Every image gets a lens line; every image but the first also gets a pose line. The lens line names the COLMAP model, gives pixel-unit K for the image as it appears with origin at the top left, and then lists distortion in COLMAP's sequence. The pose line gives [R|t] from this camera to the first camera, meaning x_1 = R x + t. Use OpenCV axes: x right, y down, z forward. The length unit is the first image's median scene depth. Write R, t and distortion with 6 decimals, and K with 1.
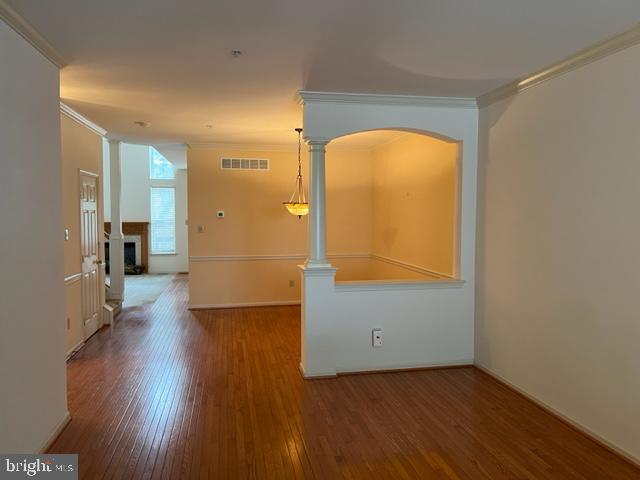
lens RADIAL K [[479.3, 0, 319.5], [0, 479.3, 237.3], [0, 0, 1]] dist [0.027561, -0.030956]
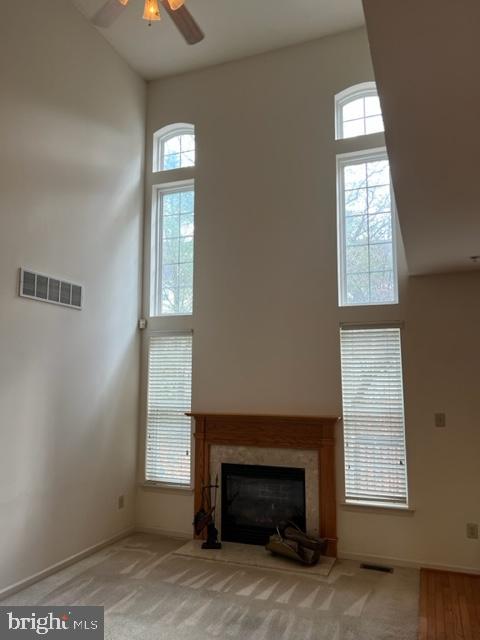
lens RADIAL K [[479.3, 0, 240.2], [0, 479.3, 319.8], [0, 0, 1]] dist [0.027561, -0.030956]
pose [[0.851832, -0.069839, -0.519139, -0.215351], [-0.022851, 0.985174, -0.170029, -0.040969], [0.523317, 0.156698, 0.837607, 0.622856]]
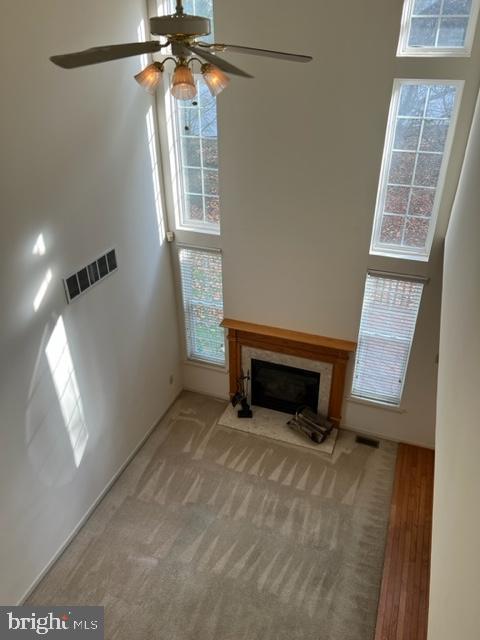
lens RADIAL K [[479.3, 0, 244.6], [0, 479.3, 316.2], [0, 0, 1]] dist [0.027561, -0.030956]
pose [[0.855859, 0.245509, -0.455226, -0.242346], [-0.010331, 0.888097, 0.459540, -0.259579], [0.517106, -0.388599, 0.762622, 0.613008]]
